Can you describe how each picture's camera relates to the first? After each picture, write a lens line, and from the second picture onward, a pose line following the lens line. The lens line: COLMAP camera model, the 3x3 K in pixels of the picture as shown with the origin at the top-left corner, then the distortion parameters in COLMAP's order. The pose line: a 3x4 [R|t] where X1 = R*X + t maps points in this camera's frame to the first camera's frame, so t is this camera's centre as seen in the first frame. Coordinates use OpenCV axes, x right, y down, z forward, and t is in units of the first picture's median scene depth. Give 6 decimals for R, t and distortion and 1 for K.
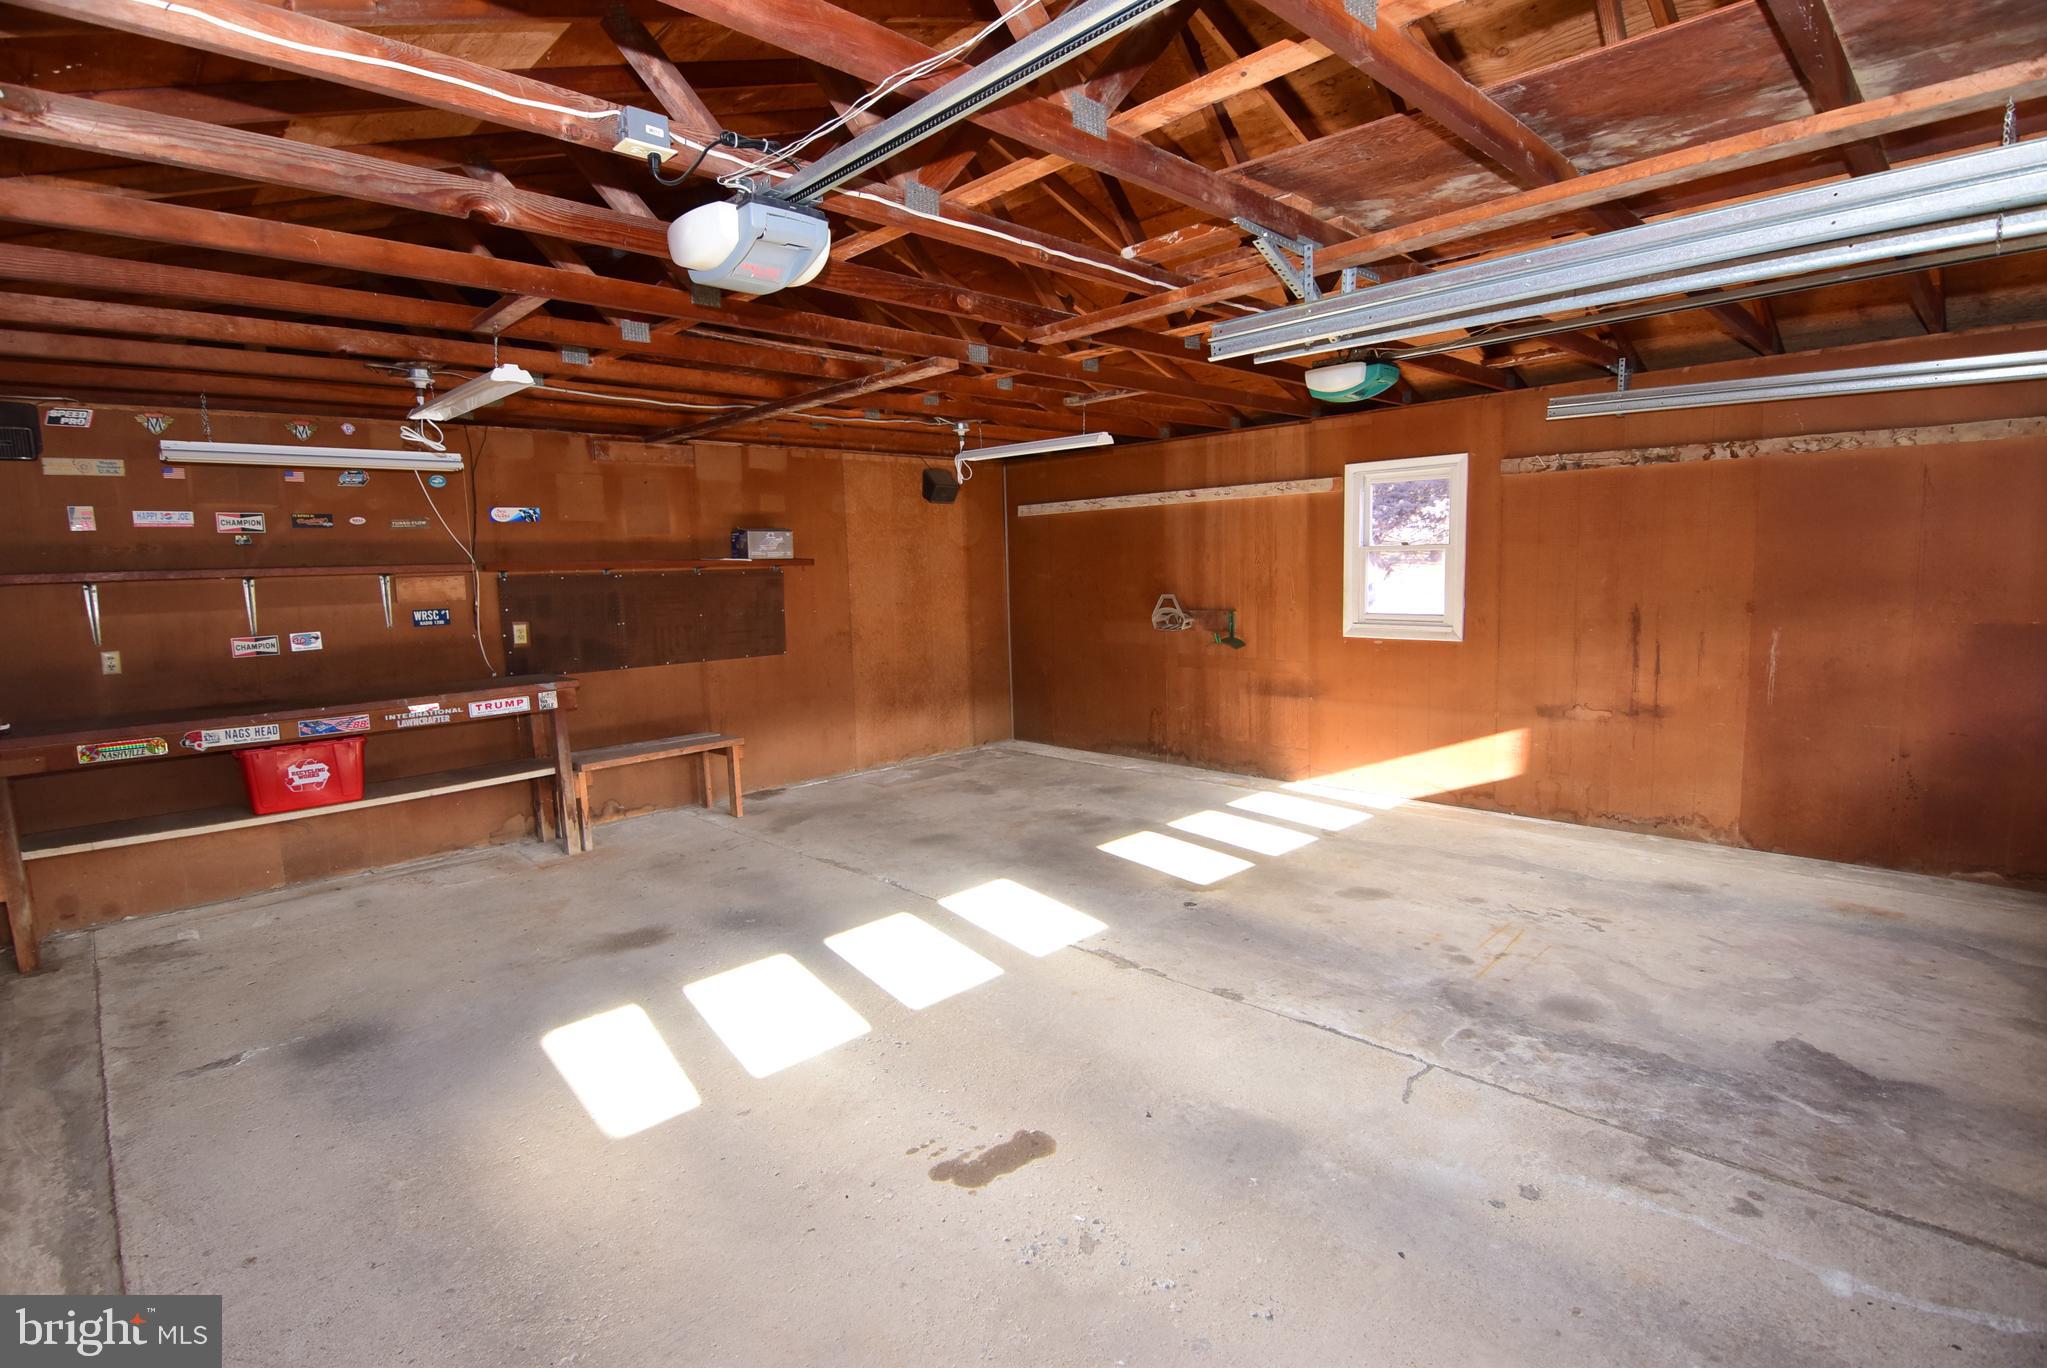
lens RADIAL K [[982.6, 0, 1023.5], [0, 982.6, 684.0], [0, 0, 1]] dist [-0.003557, -0.011519]
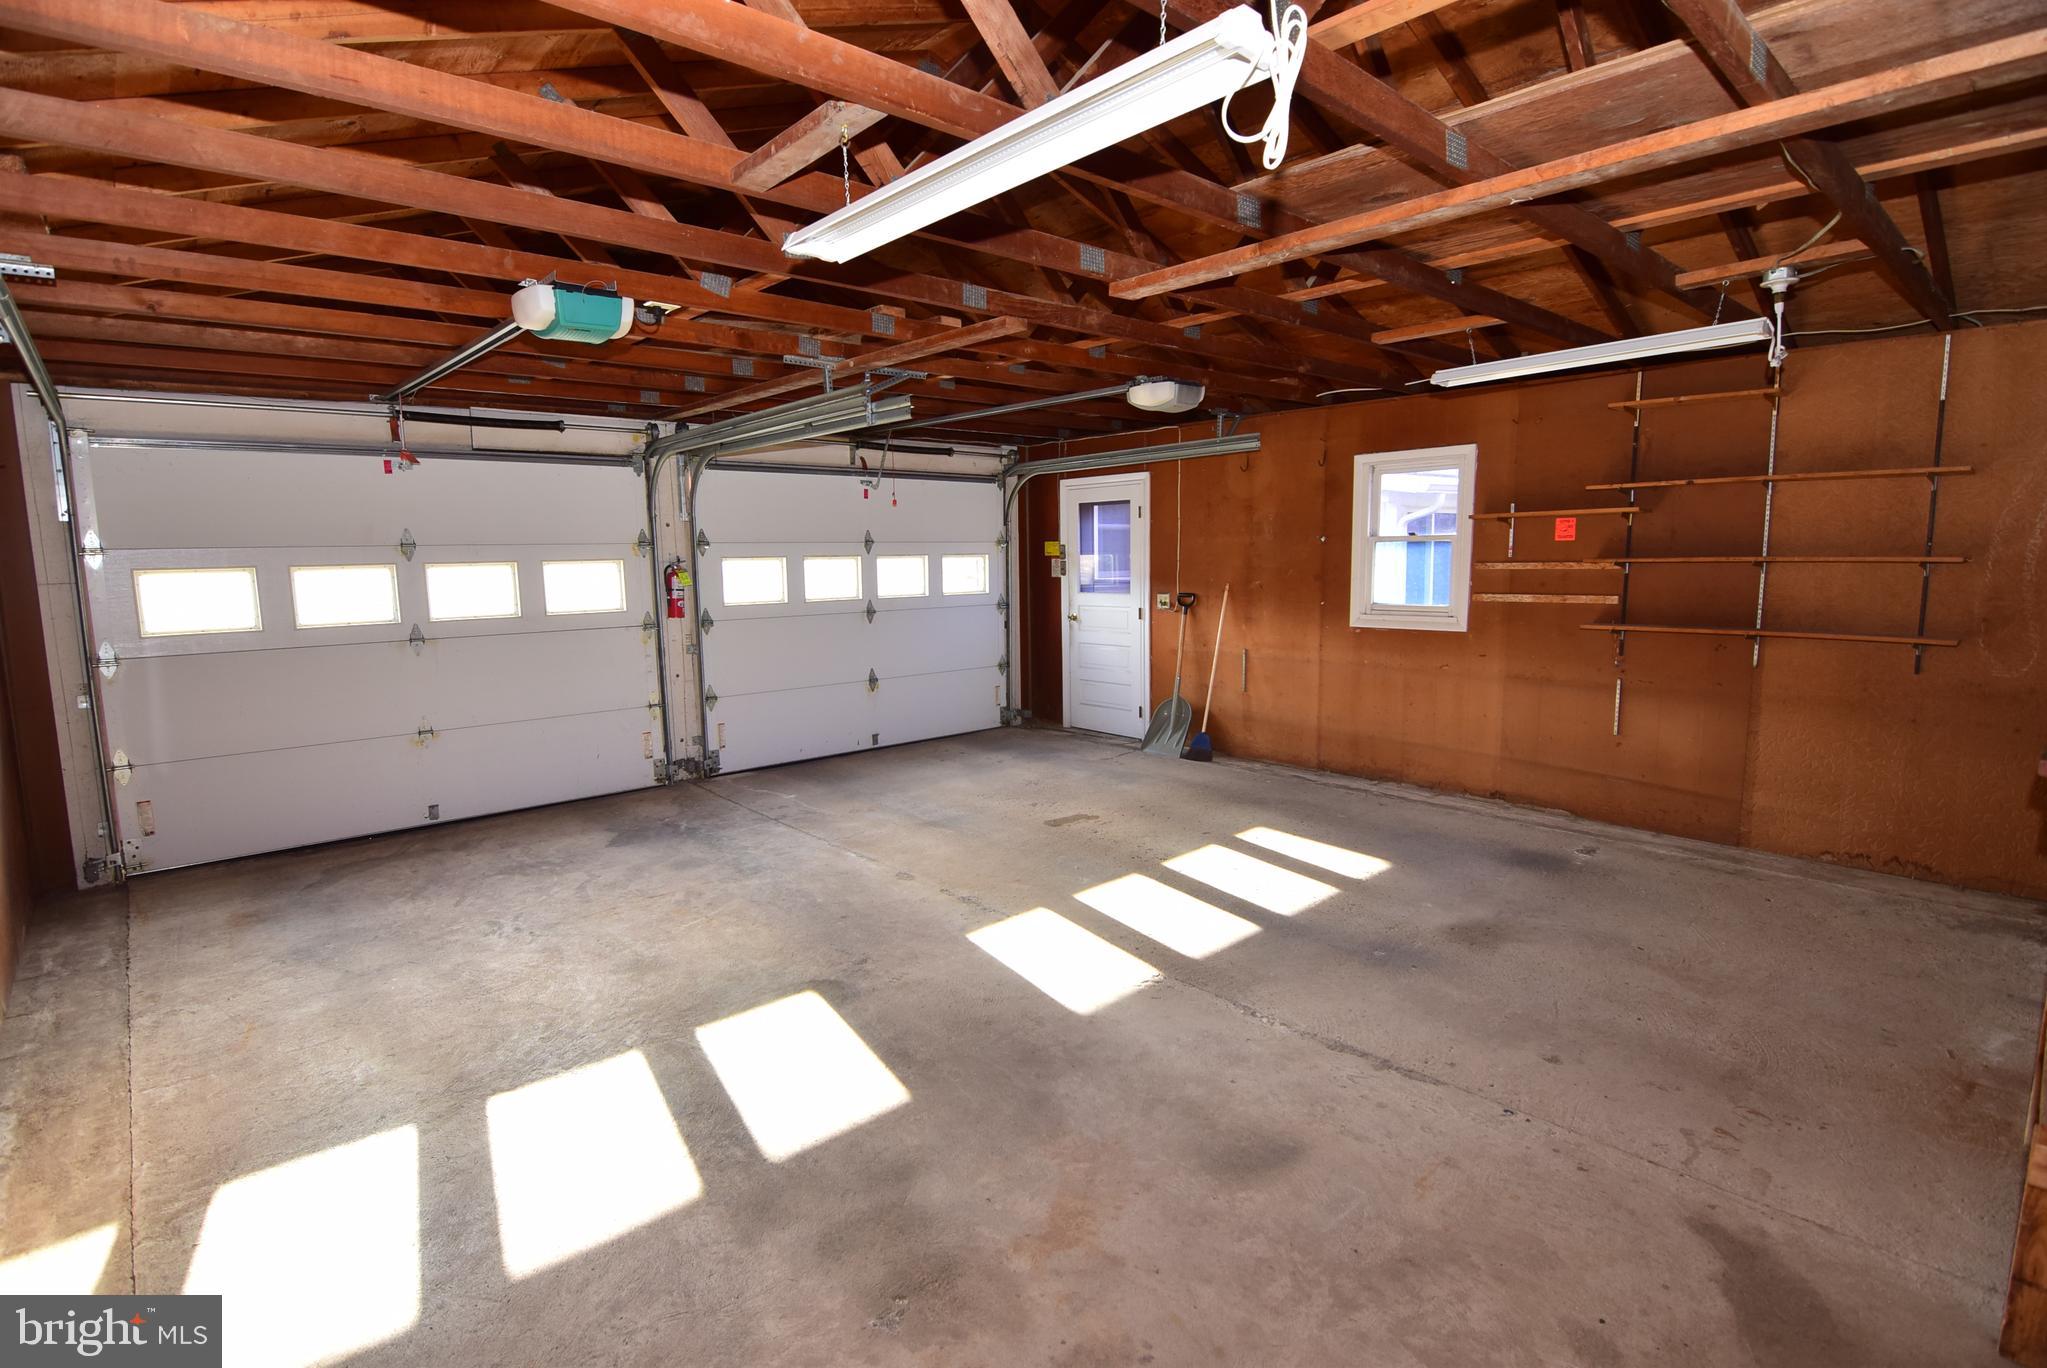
lens RADIAL K [[982.6, 0, 1023.5], [0, 982.6, 684.0], [0, 0, 1]] dist [-0.003557, -0.011519]
pose [[-0.998079, 0.042545, 0.045036, -0.024344], [0.052534, 0.966509, 0.251197, -0.253592], [-0.032840, 0.253080, -0.966888, 2.115665]]
